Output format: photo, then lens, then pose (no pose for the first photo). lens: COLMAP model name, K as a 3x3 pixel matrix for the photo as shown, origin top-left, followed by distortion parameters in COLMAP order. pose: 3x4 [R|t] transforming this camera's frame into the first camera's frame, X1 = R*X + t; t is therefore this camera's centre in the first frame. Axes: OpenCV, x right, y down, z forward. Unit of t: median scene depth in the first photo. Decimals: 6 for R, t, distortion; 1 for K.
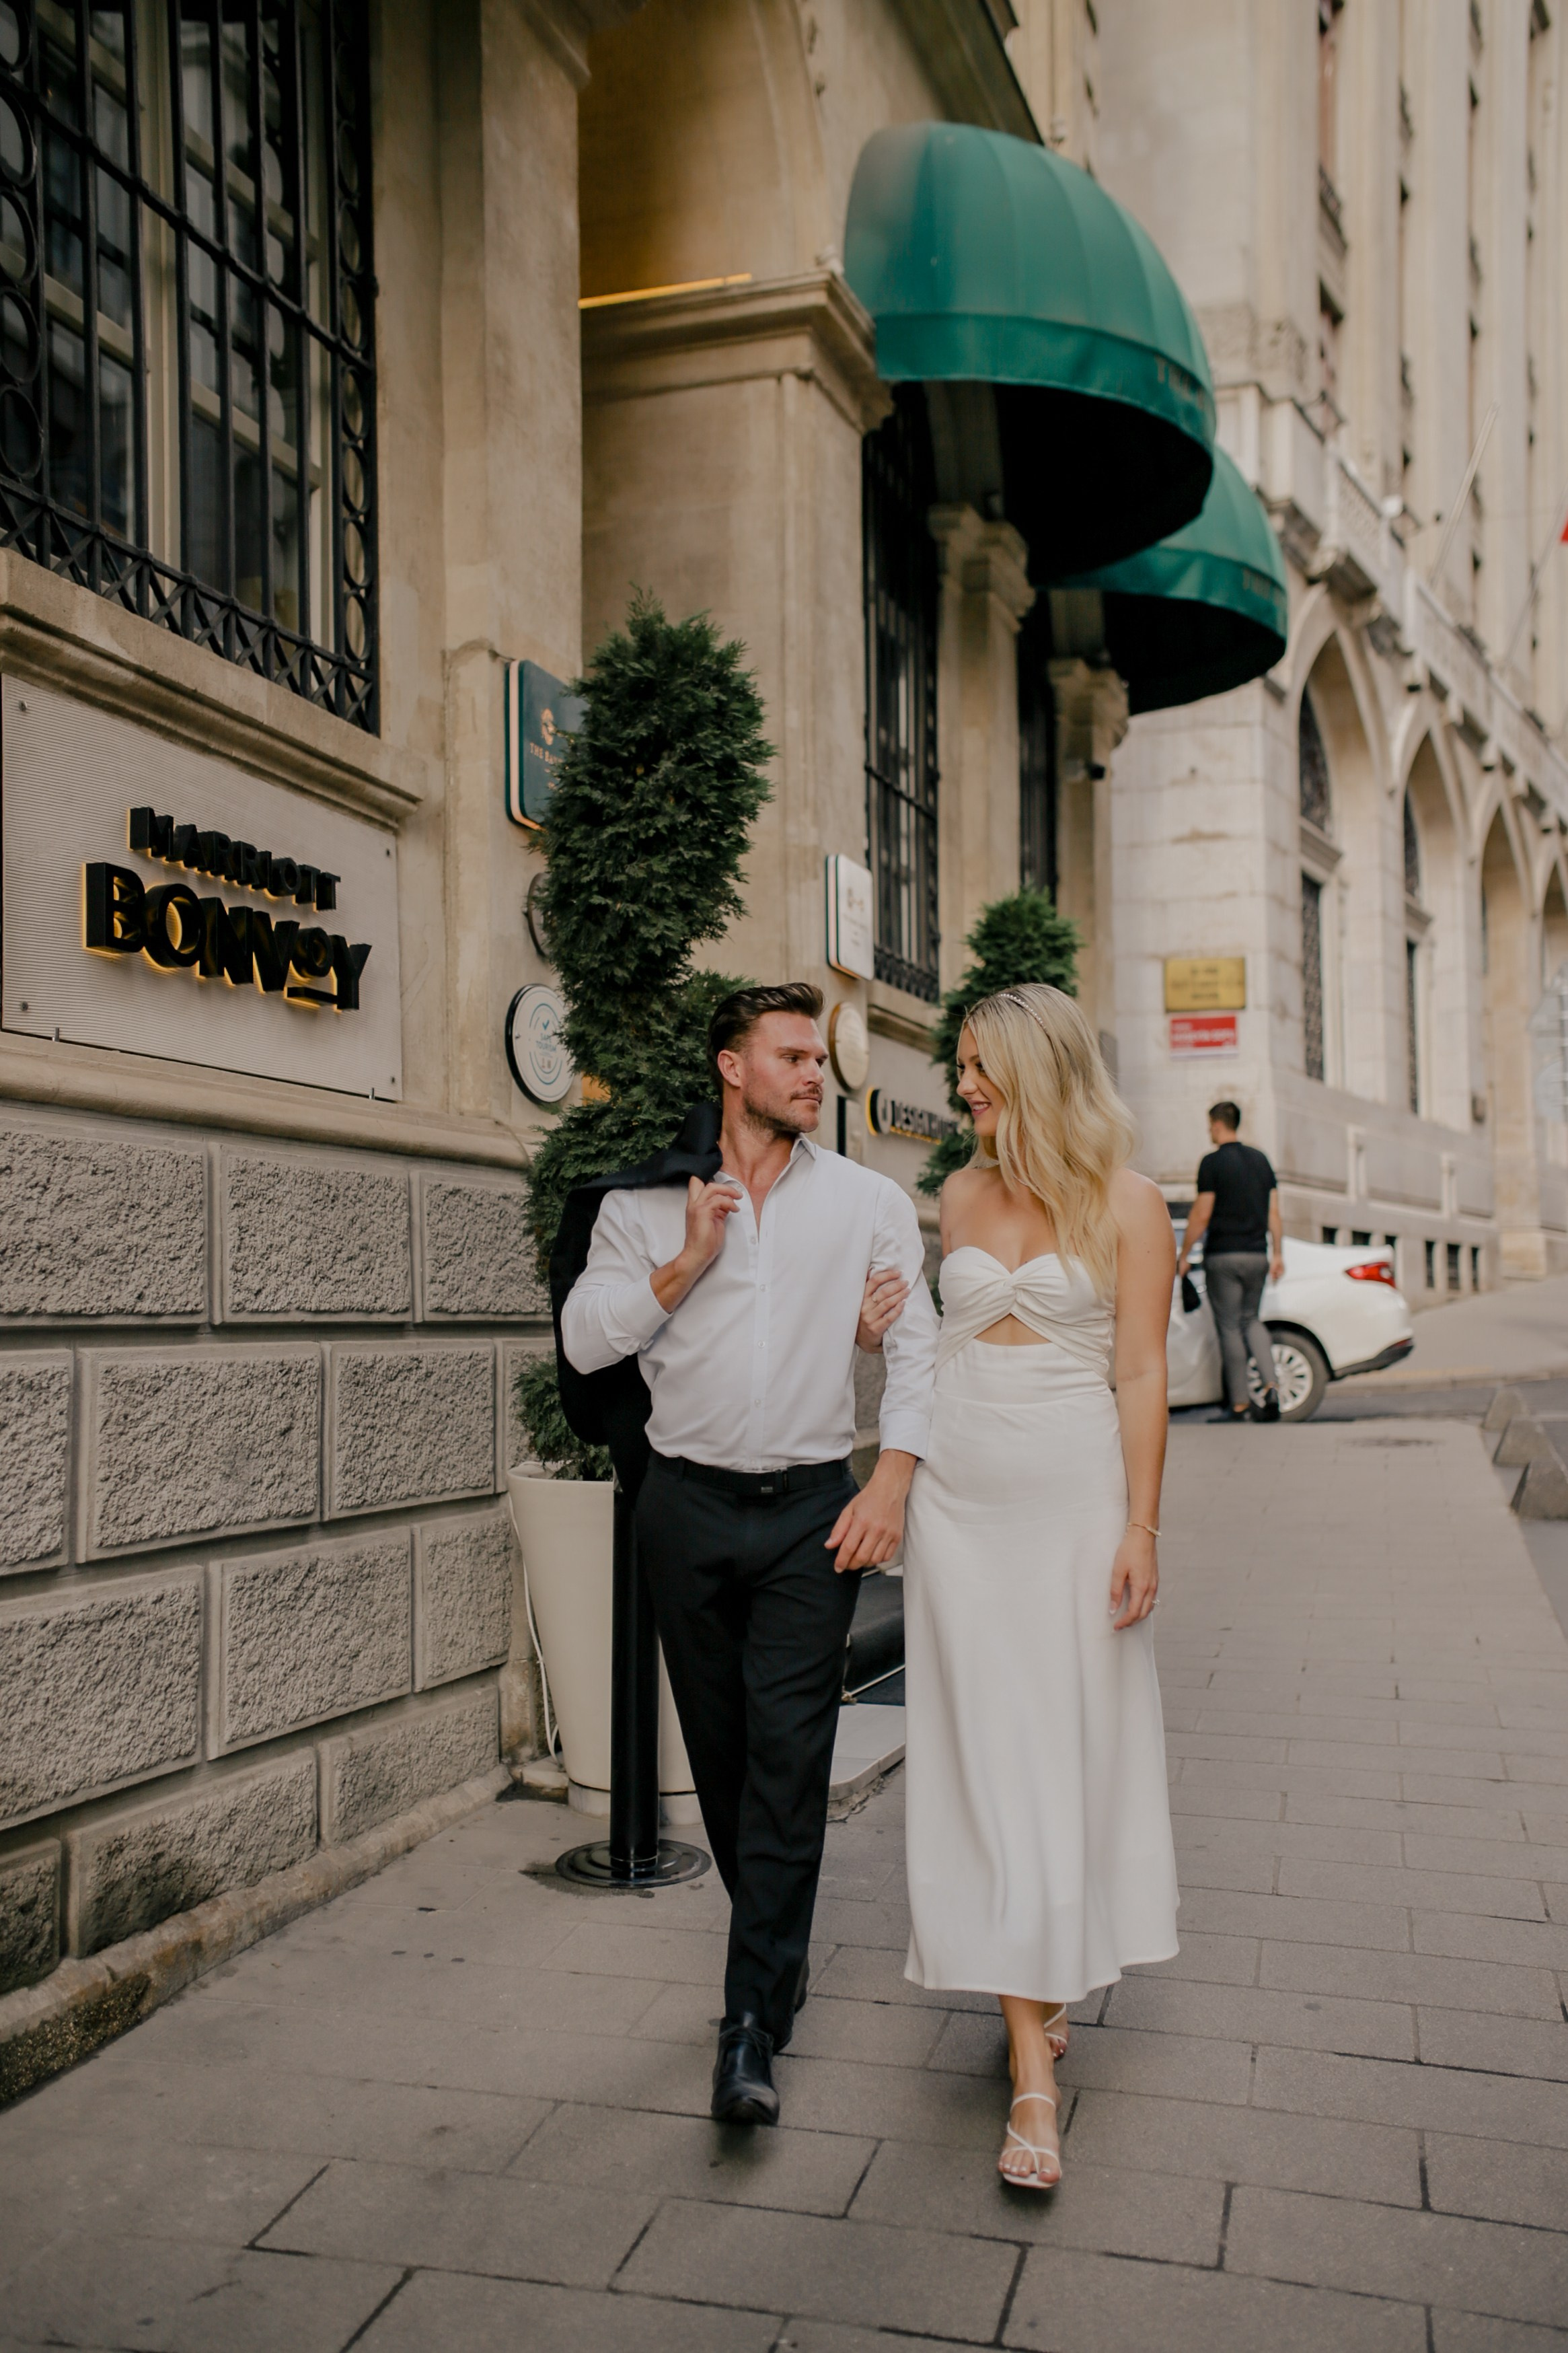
lens RADIAL K [[2282.5, 0, 775.2], [0, 2282.5, 1176.9], [0, 0, 1]] dist [0.084867, 0.046811]
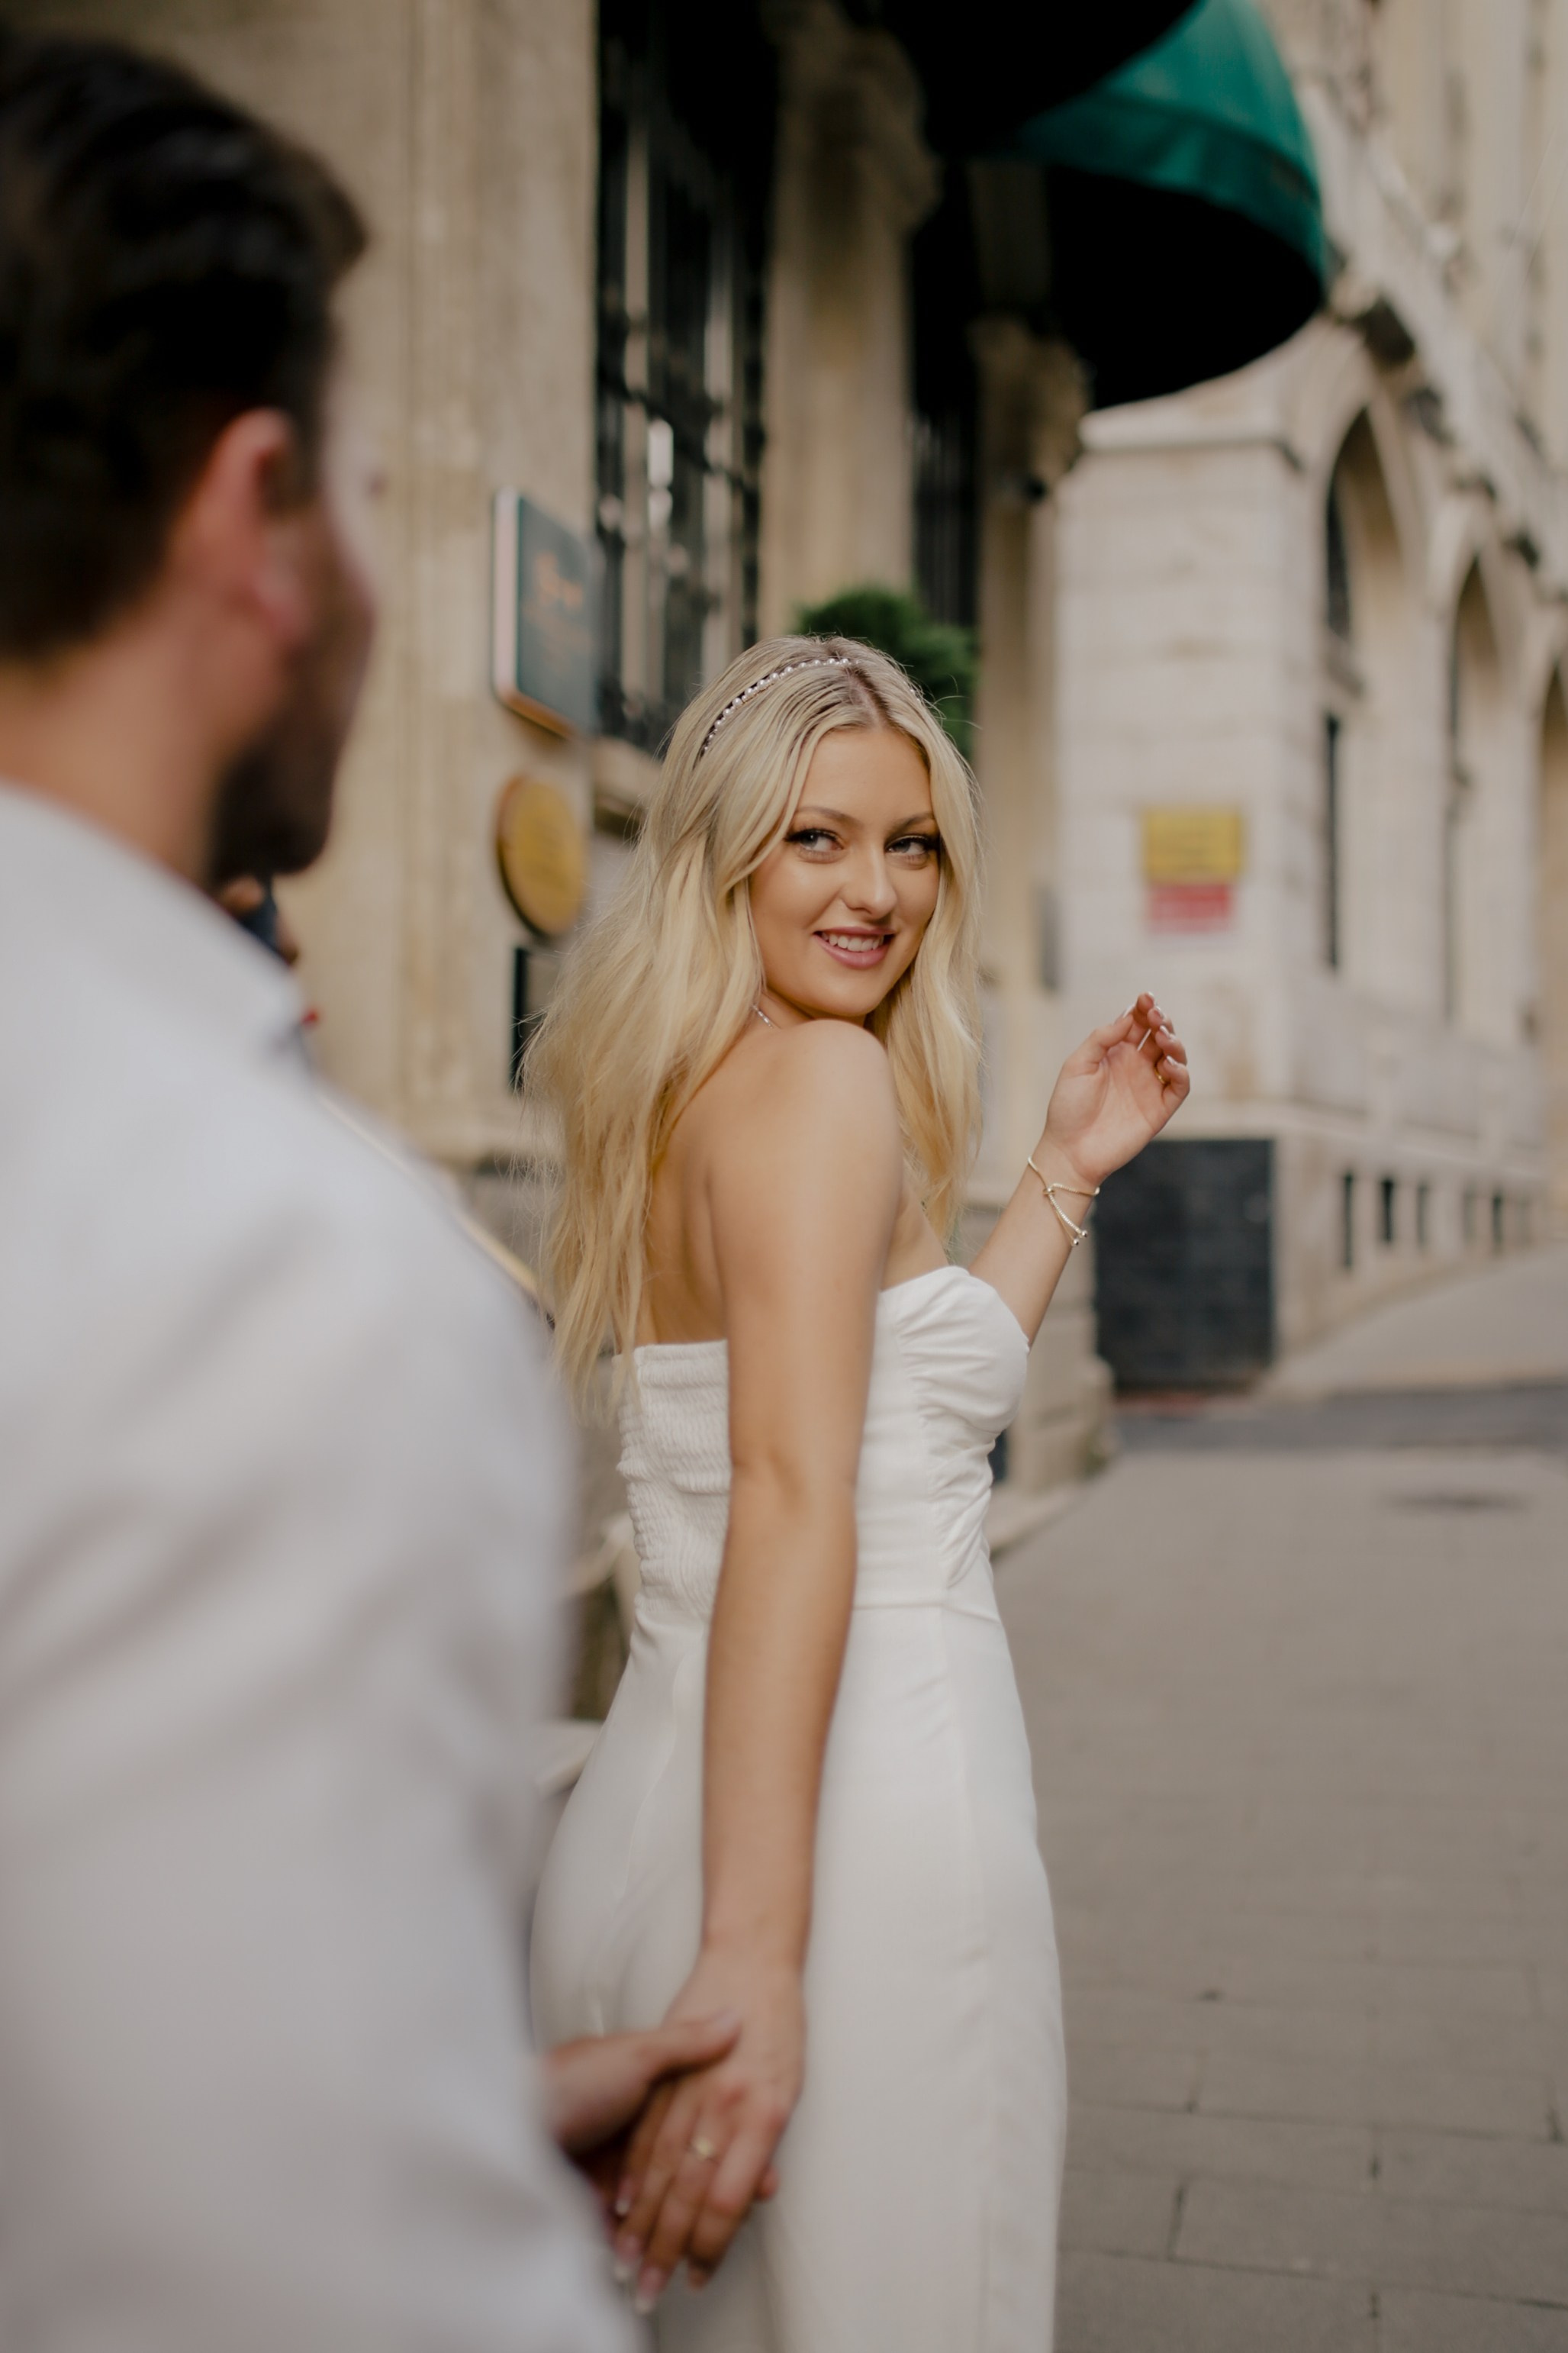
lens RADIAL K [[2567.3, 0, 840.5], [0, 2567.3, 1133.7], [0, 0, 1]] dist [0.051624, 0.048123]
pose [[0.998605, 0.015902, 0.050345, 0.120456], [-0.016711, 0.999737, 0.015690, -0.001706], [-0.050082, -0.016510, 0.998609, 0.628674]]
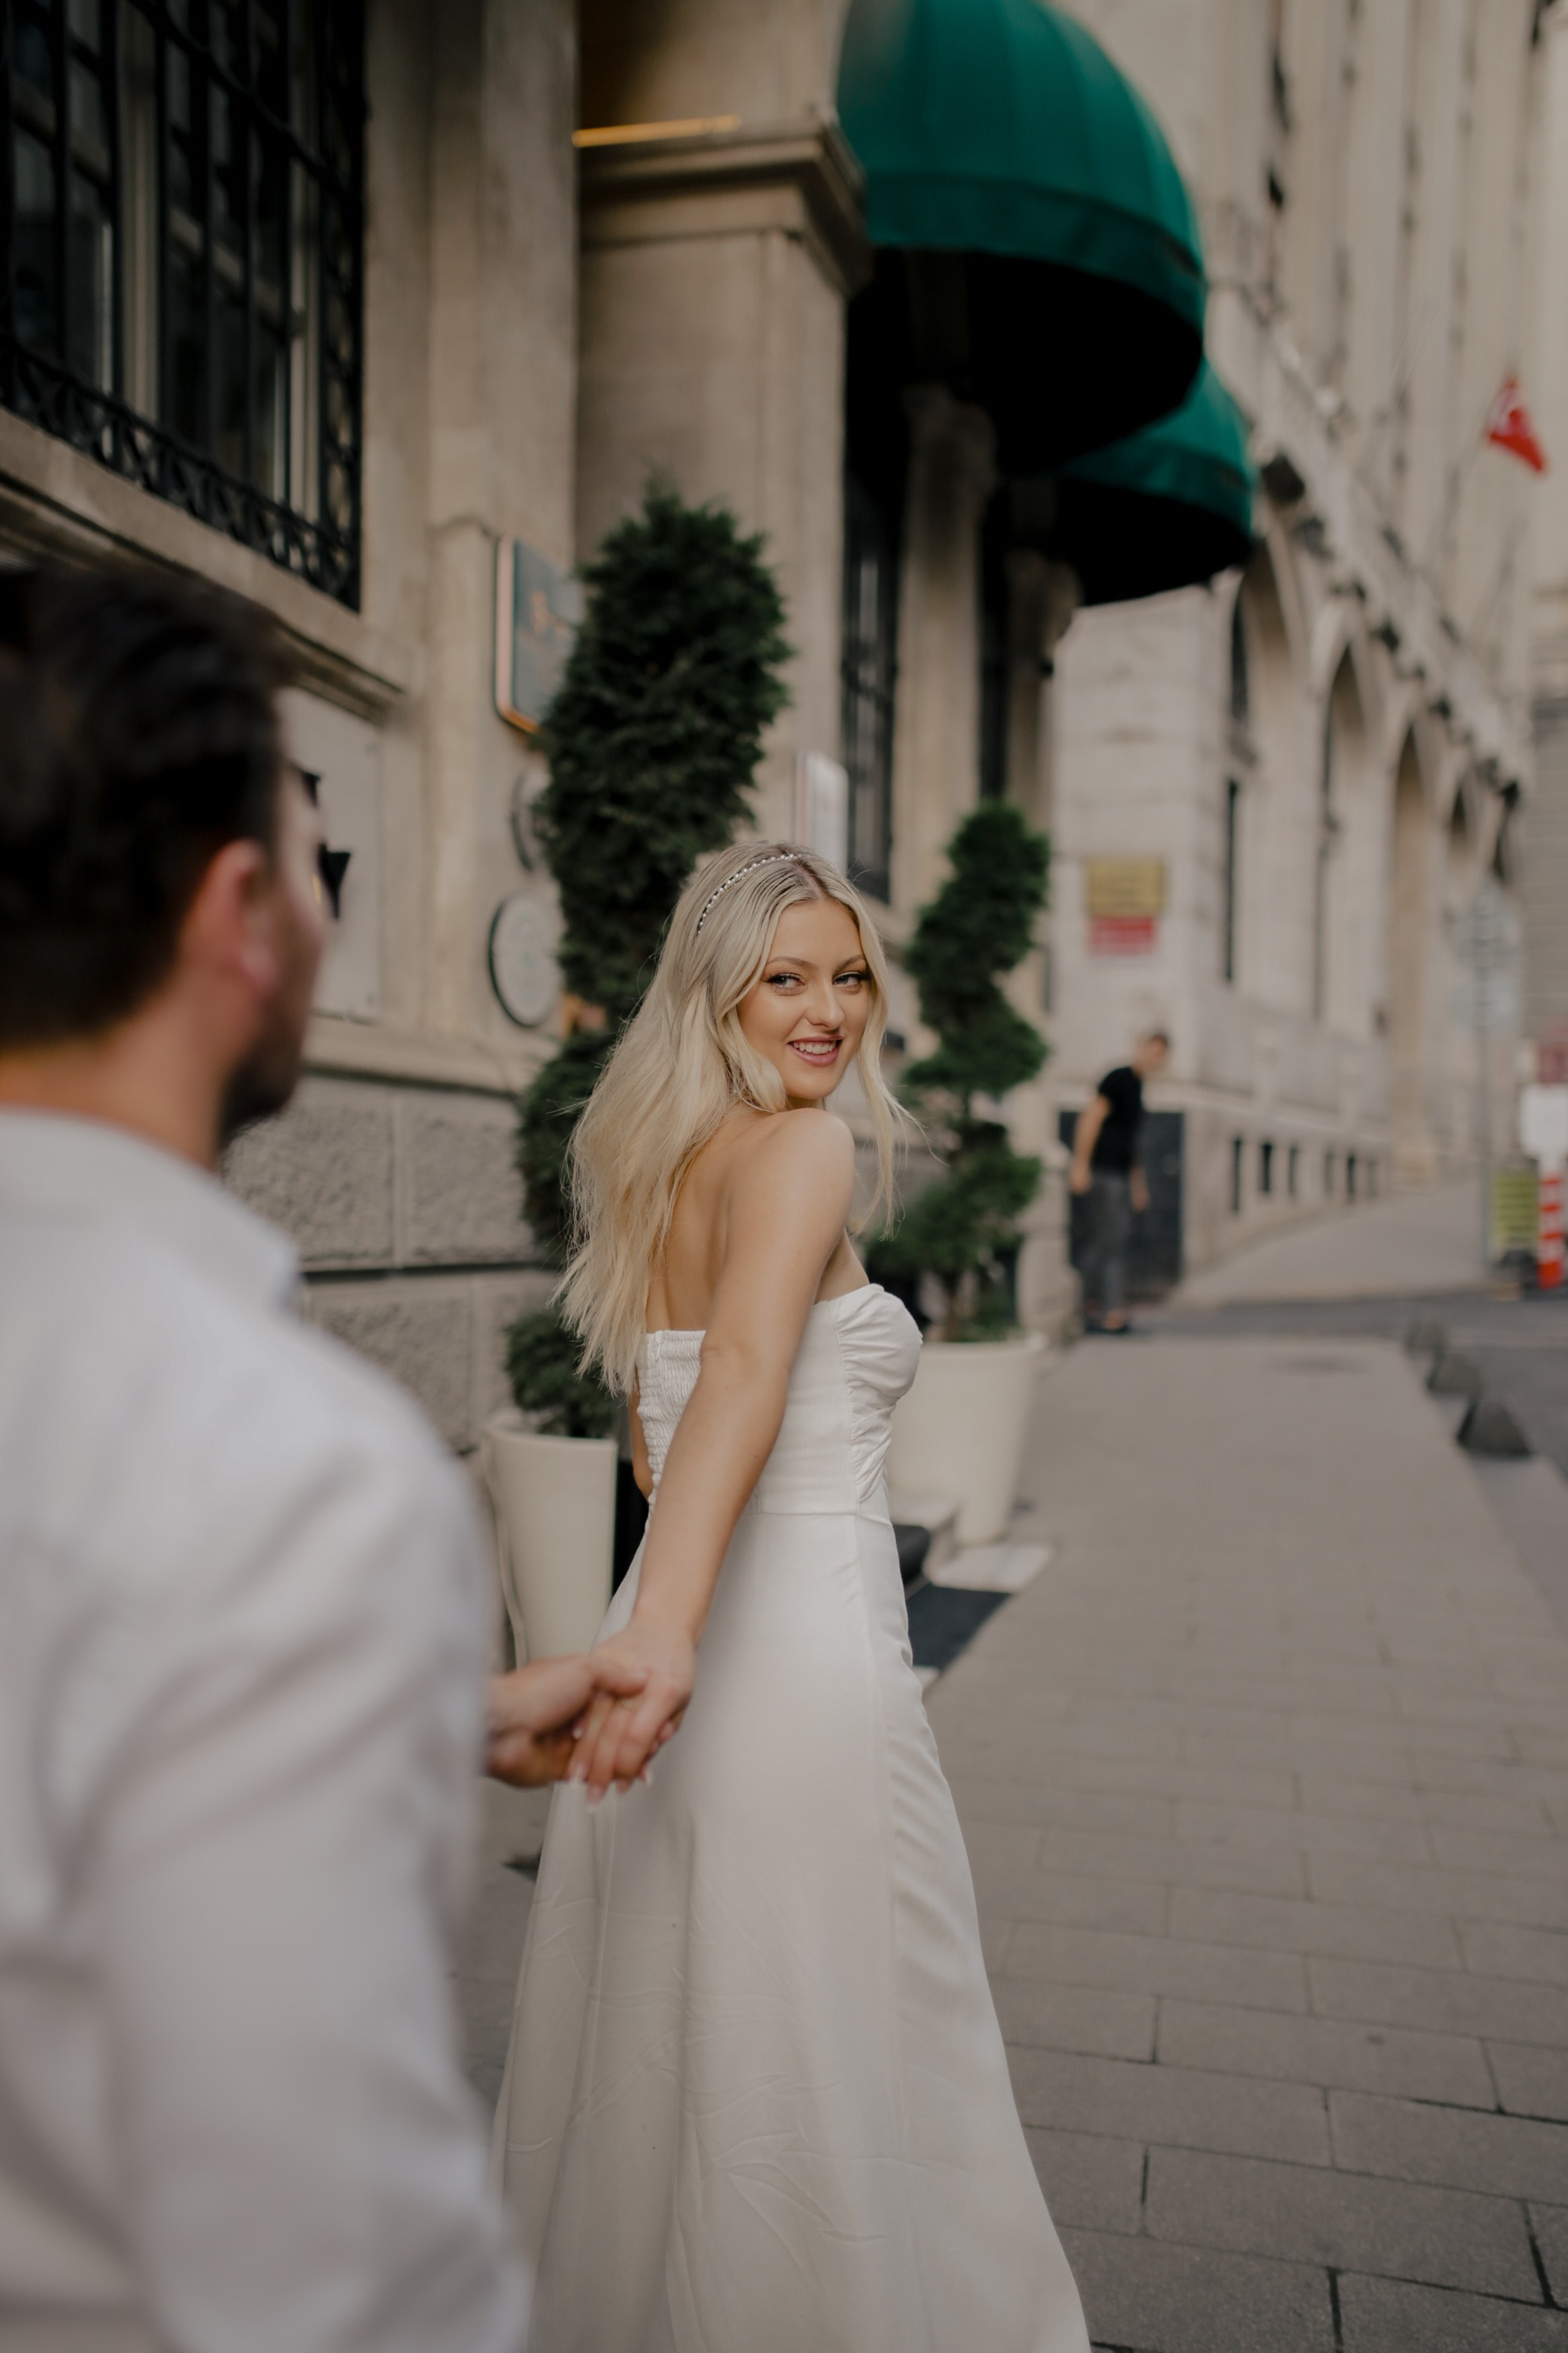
lens RADIAL K [[2280.3, 0, 775.7], [0, 2280.3, 1175.4], [0, 0, 1]] dist [0.082859, 0.037526]
pose [[0.998080, 0.028264, 0.055107, -0.054796], [-0.031121, 0.998178, 0.051690, -0.024354], [-0.053546, -0.053306, 0.997142, 0.074157]]
